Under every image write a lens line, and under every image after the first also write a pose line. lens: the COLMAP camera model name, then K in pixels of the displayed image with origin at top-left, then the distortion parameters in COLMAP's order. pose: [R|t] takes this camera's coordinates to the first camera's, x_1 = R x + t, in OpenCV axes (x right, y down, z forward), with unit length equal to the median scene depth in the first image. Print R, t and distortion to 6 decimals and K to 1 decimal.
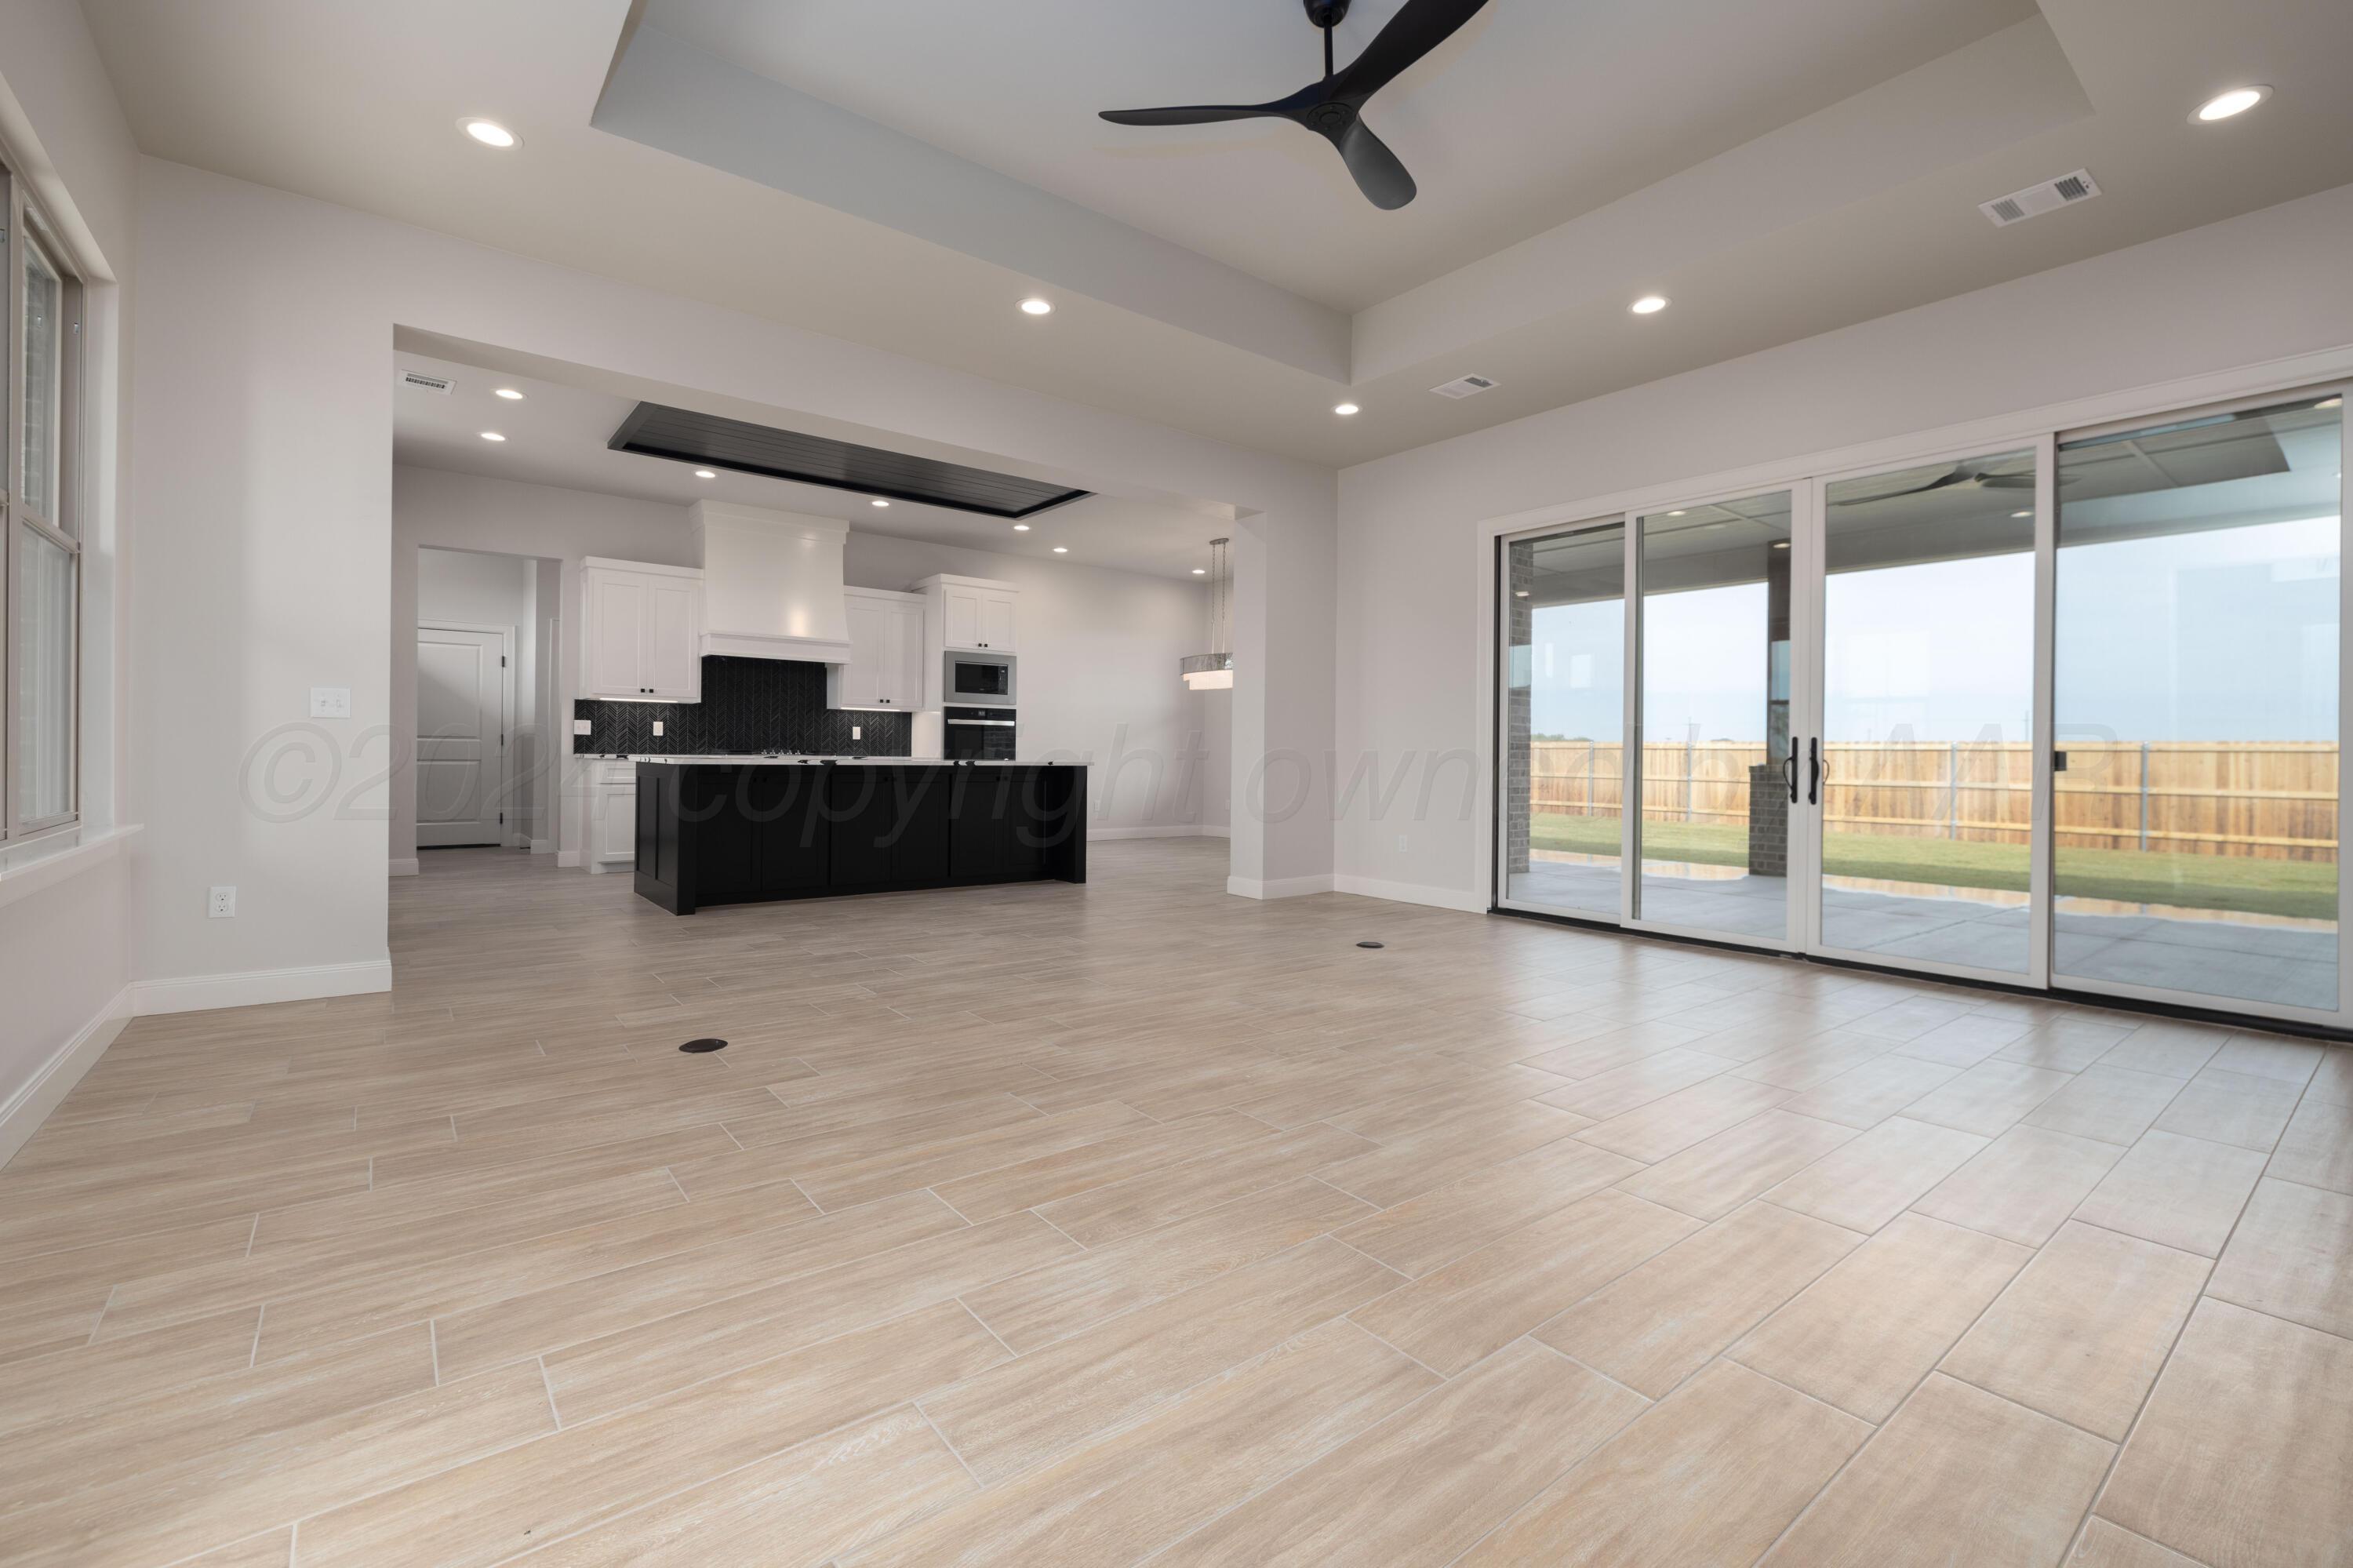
lens RADIAL K [[1032.5, 0, 1162.2], [0, 1032.5, 755.8], [0, 0, 1]] dist [0.002378, 0.001331]
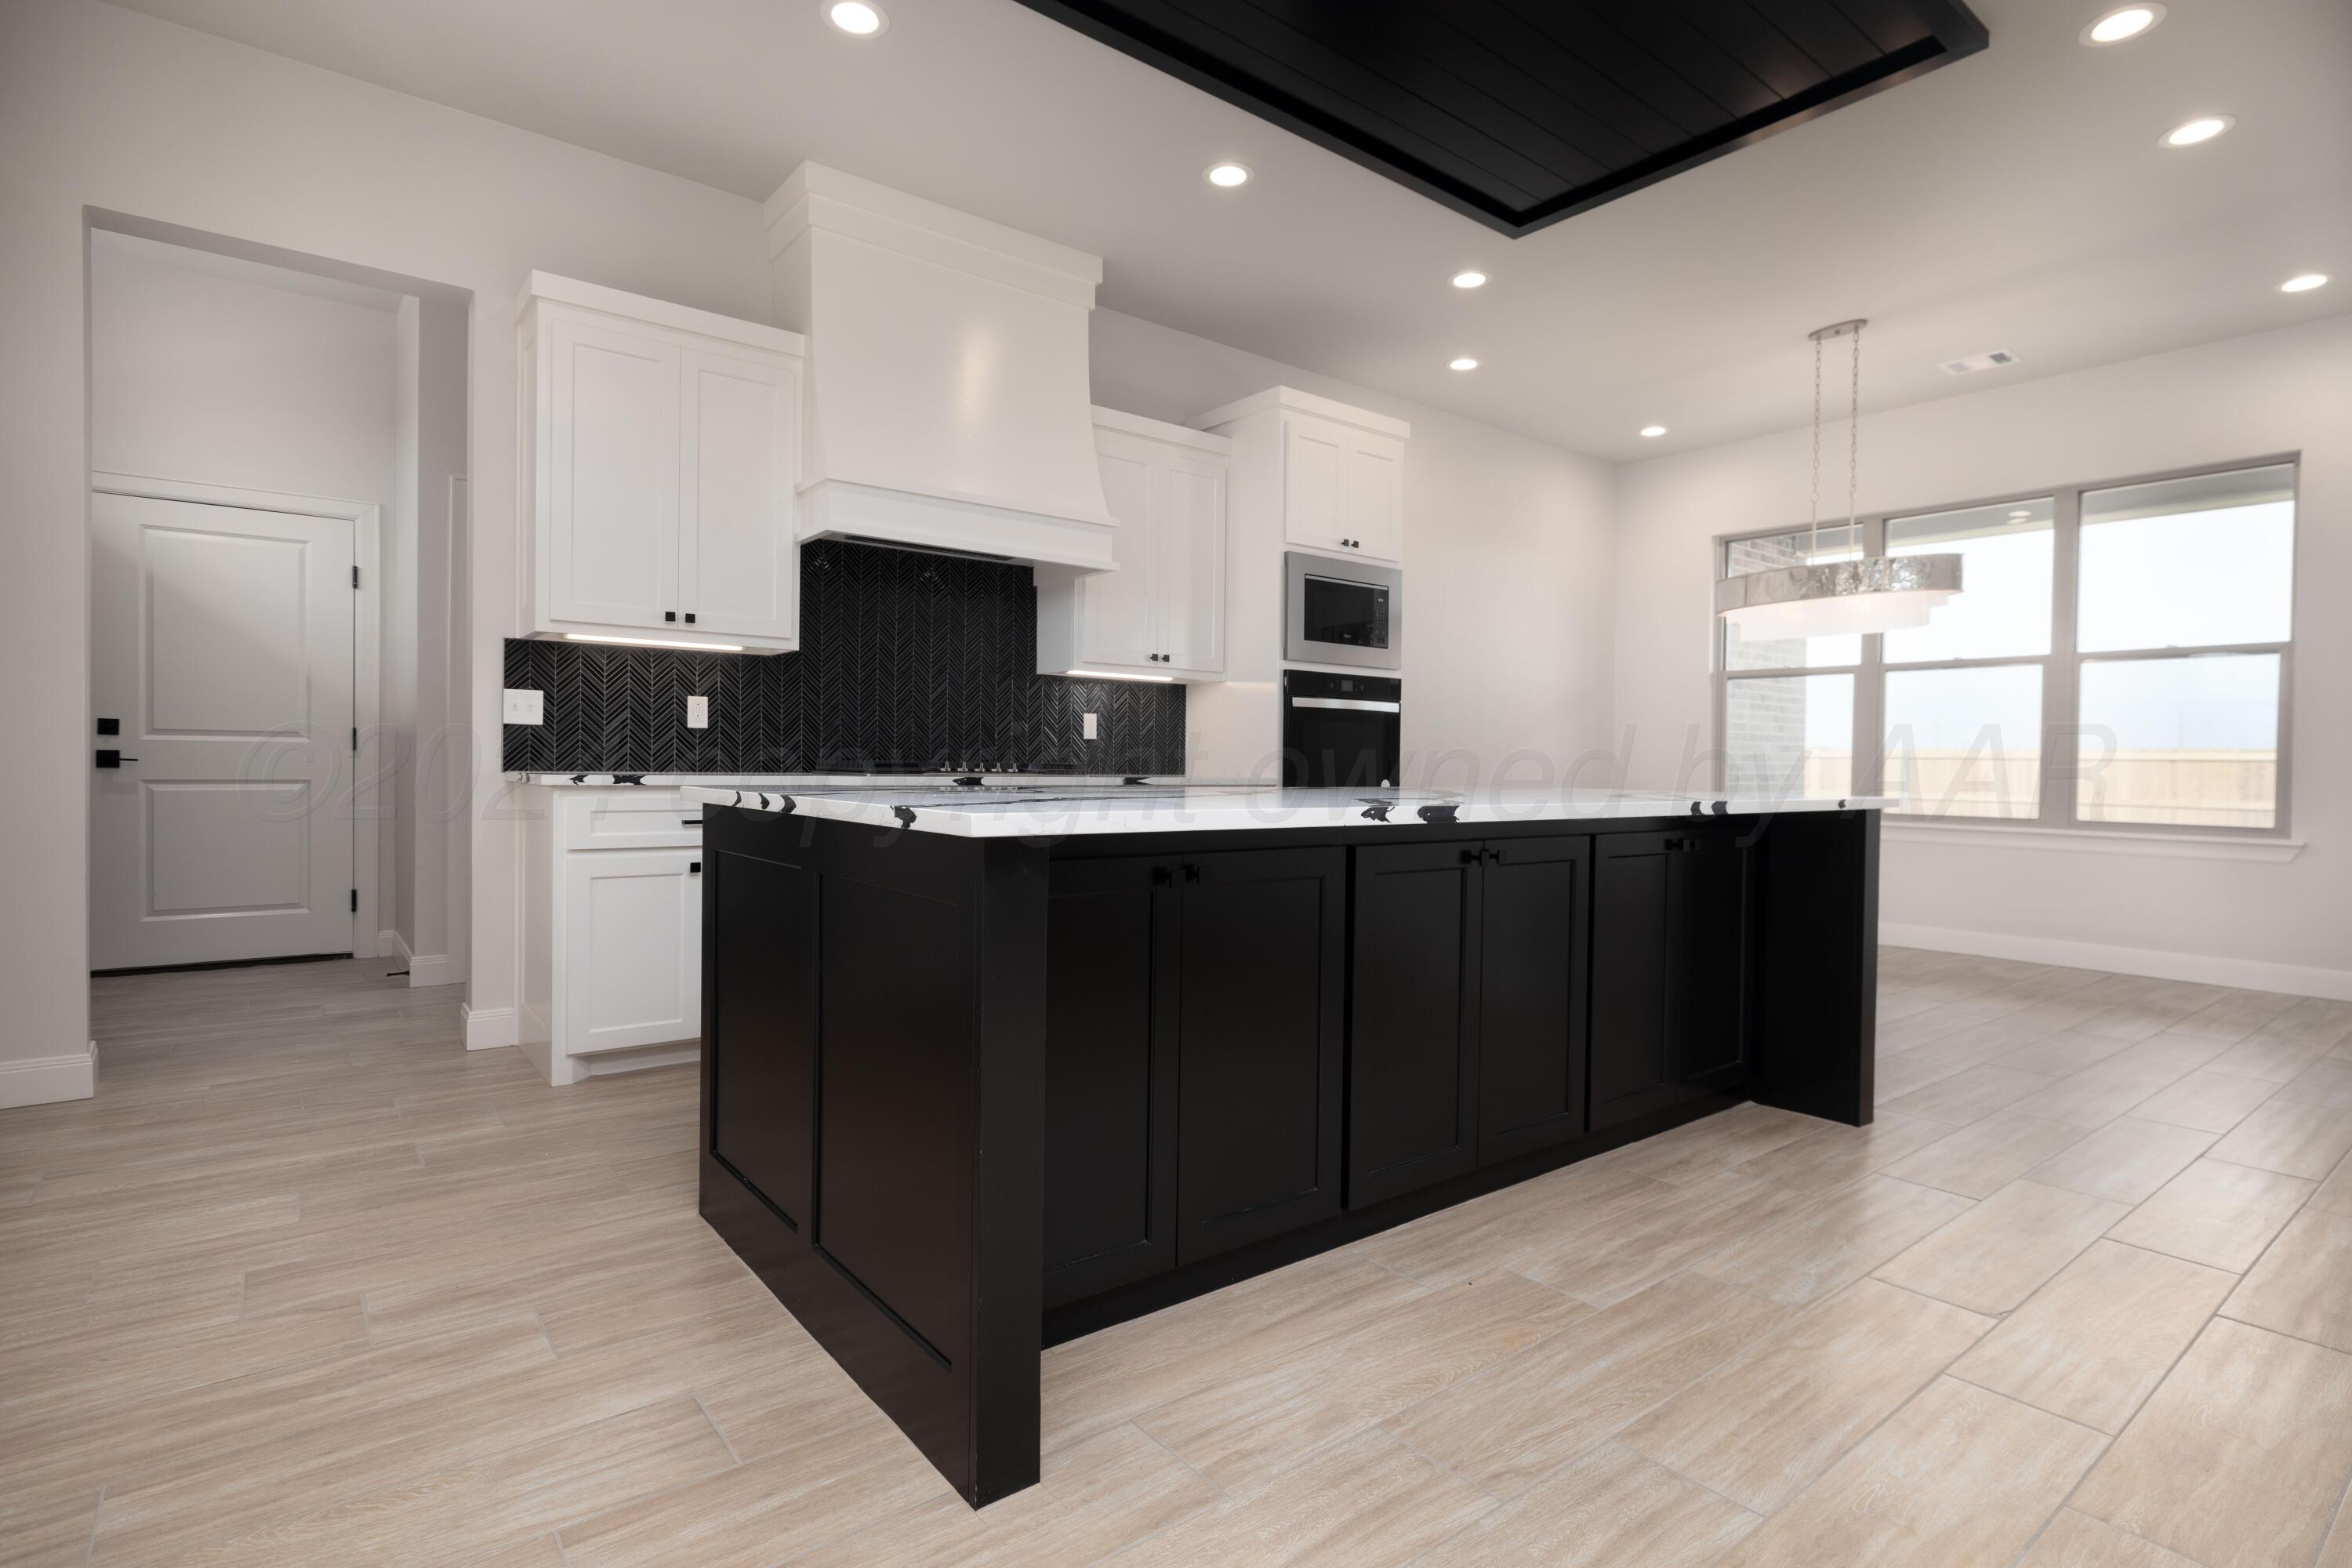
lens RADIAL K [[1162.7, 0, 1155.8], [0, 1162.7, 778.7], [0, 0, 1]] dist [-0.005629, 0.000424]
pose [[0.999998, 0.001717, 0.000776, -0.263784], [-0.001727, 0.999914, 0.012981, -0.004681], [-0.000754, -0.012982, 0.999915, 0.457574]]
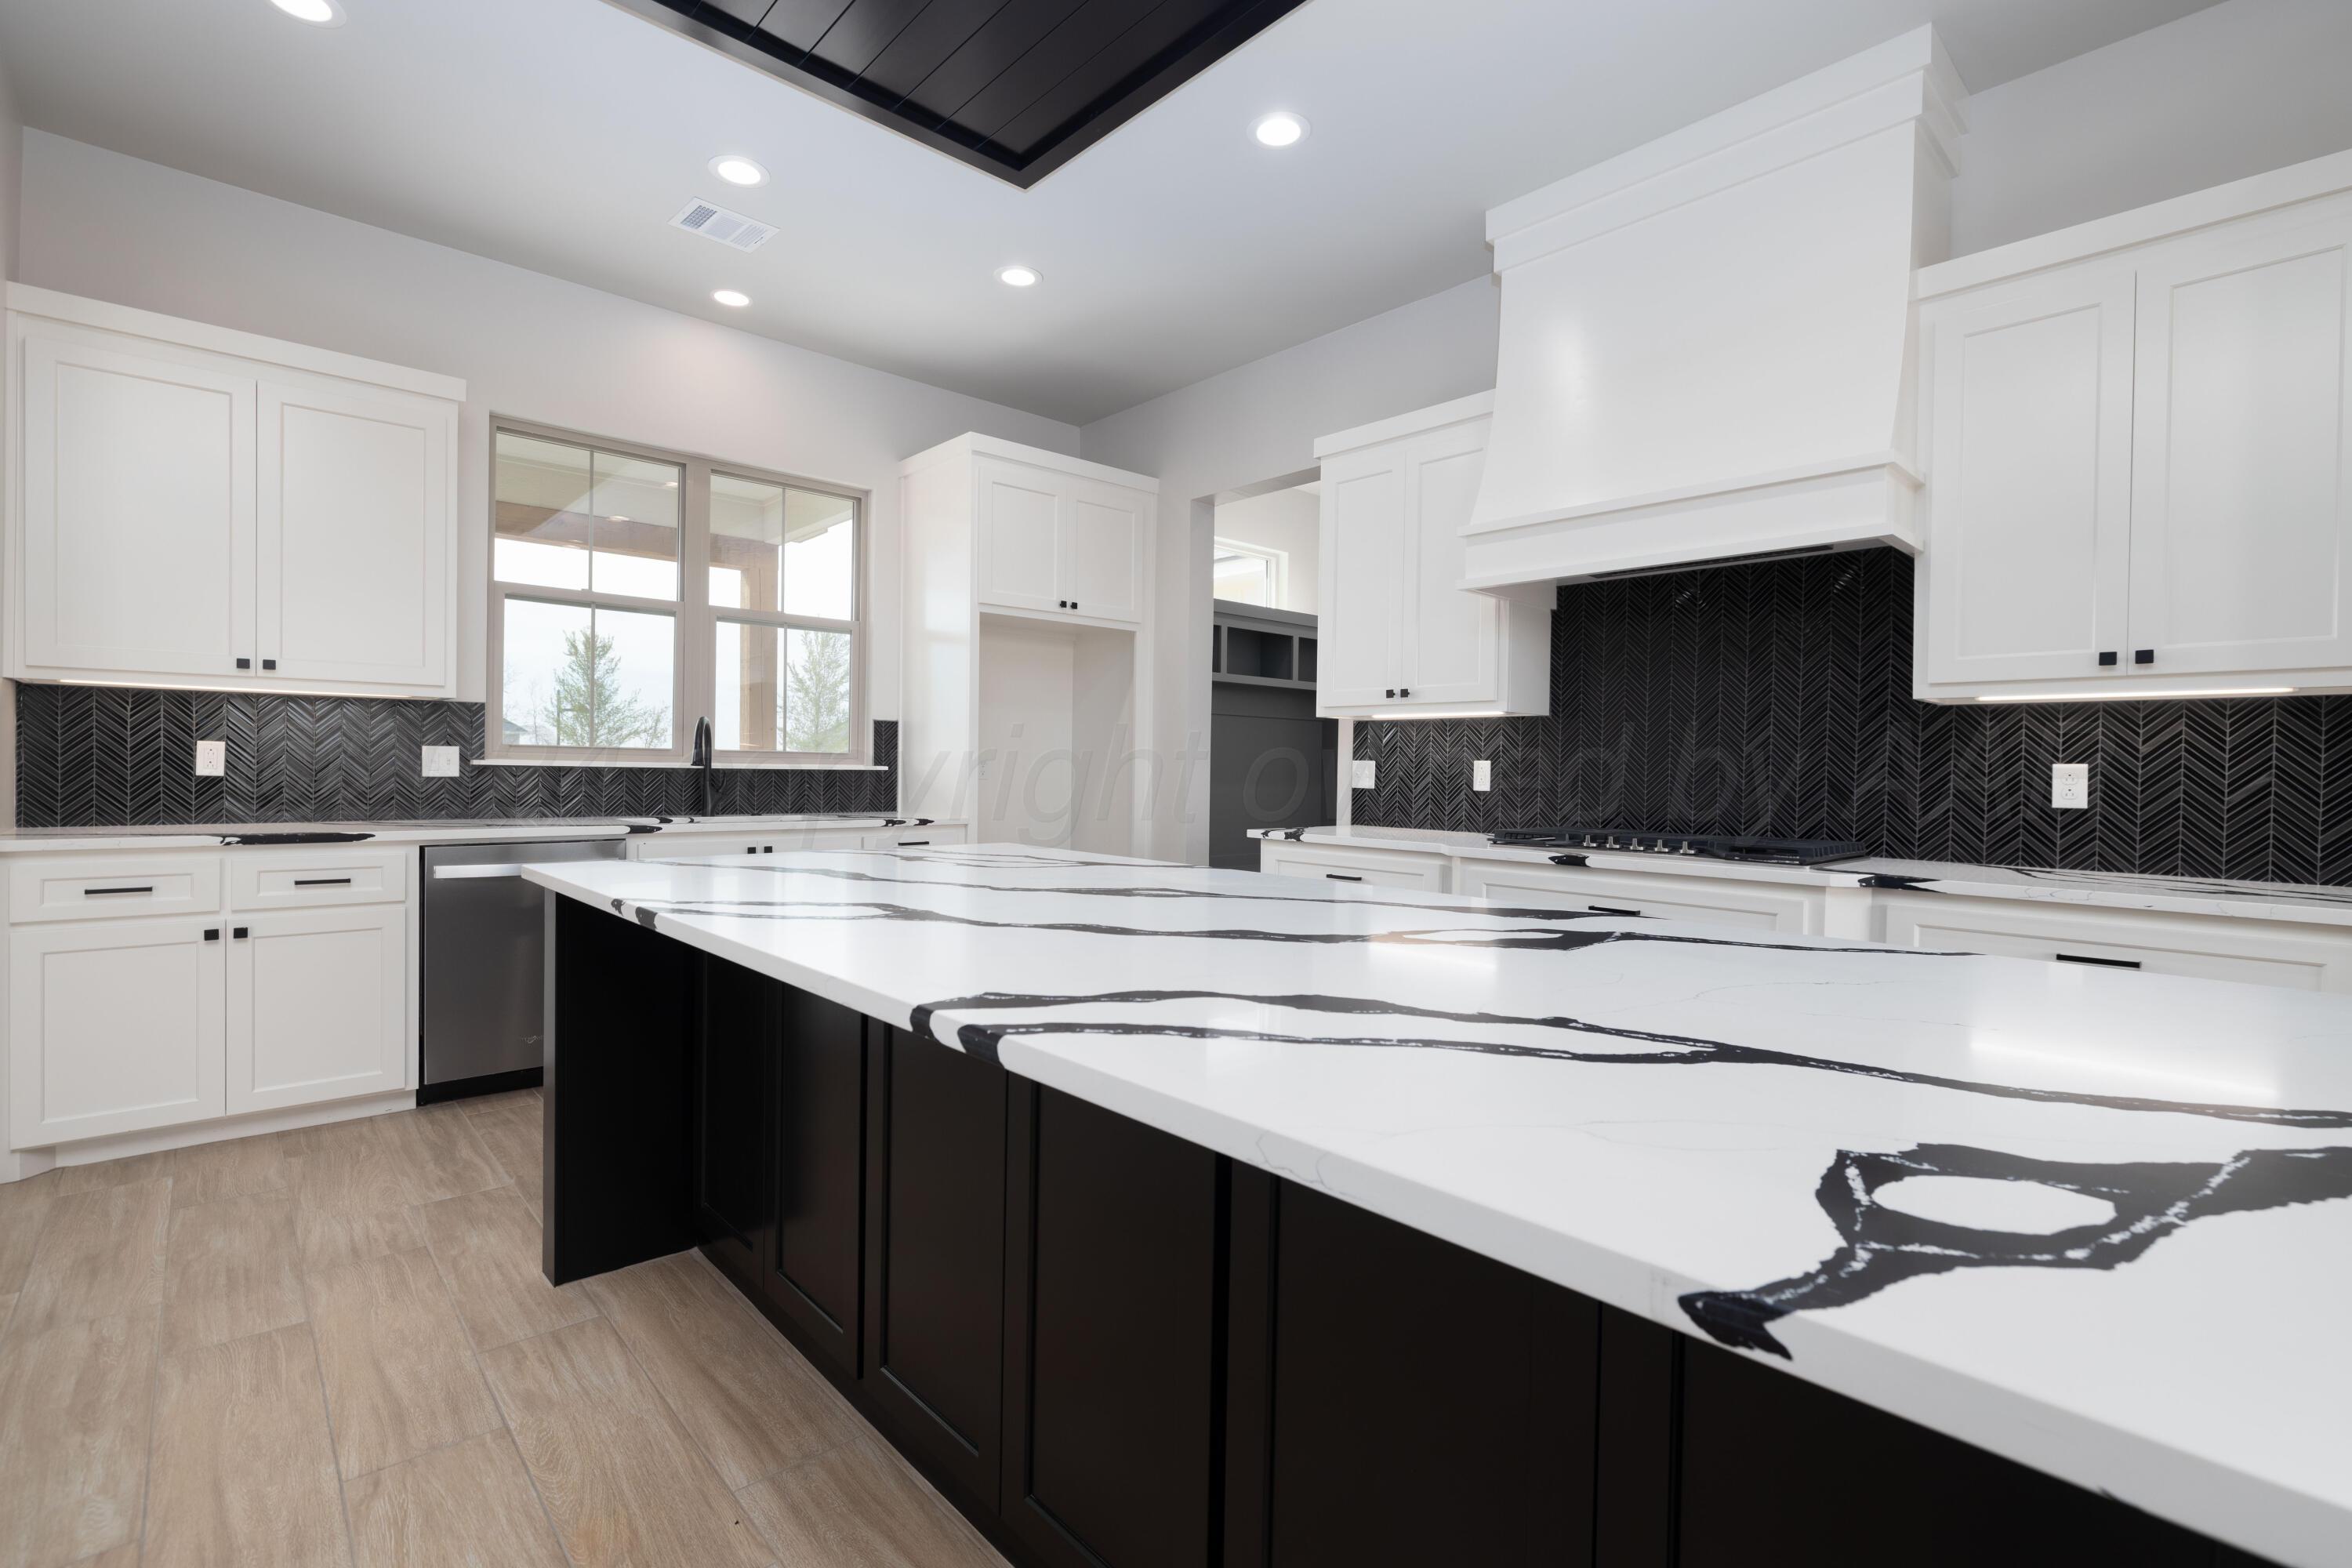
lens RADIAL K [[1060.7, 0, 1164.4], [0, 1060.7, 781.5], [0, 0, 1]] dist [0.000116, -0.000340]
pose [[0.078377, 0.001141, -0.996923, -0.035199], [-0.015209, 0.999884, -0.000052, -0.019217], [0.996808, 0.015167, 0.078385, 0.731435]]
